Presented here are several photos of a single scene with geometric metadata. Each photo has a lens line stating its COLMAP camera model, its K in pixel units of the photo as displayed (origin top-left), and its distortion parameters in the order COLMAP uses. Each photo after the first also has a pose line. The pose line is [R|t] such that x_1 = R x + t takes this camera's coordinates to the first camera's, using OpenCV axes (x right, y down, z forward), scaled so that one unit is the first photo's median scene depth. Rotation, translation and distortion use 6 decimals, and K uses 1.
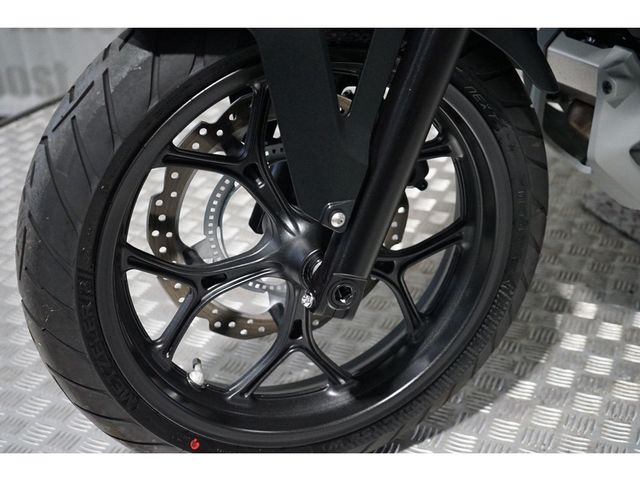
lens RADIAL K [[846.1, 0, 317.5], [0, 846.1, 243.2], [0, 0, 1]] dist [0.007329, 0.000000]
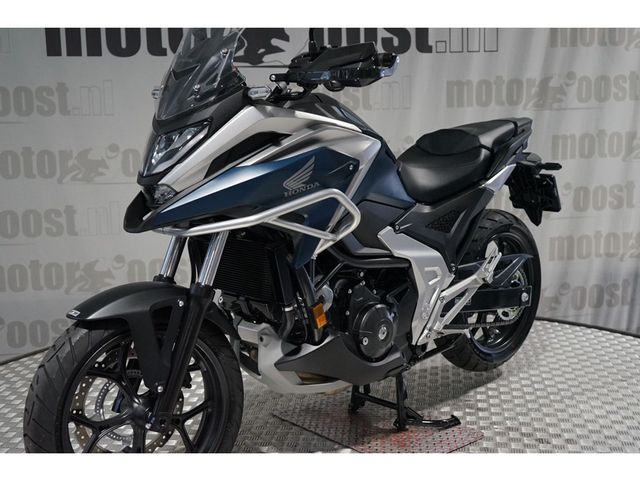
lens RADIAL K [[846.1, 0, 321.6], [0, 846.1, 237.7], [0, 0, 1]] dist [0.007329, 0.000000]
pose [[0.950568, -0.023753, 0.309608, -0.246821], [0.138962, 0.924195, -0.355743, 0.444944], [-0.277688, 0.381181, 0.881811, -1.336209]]
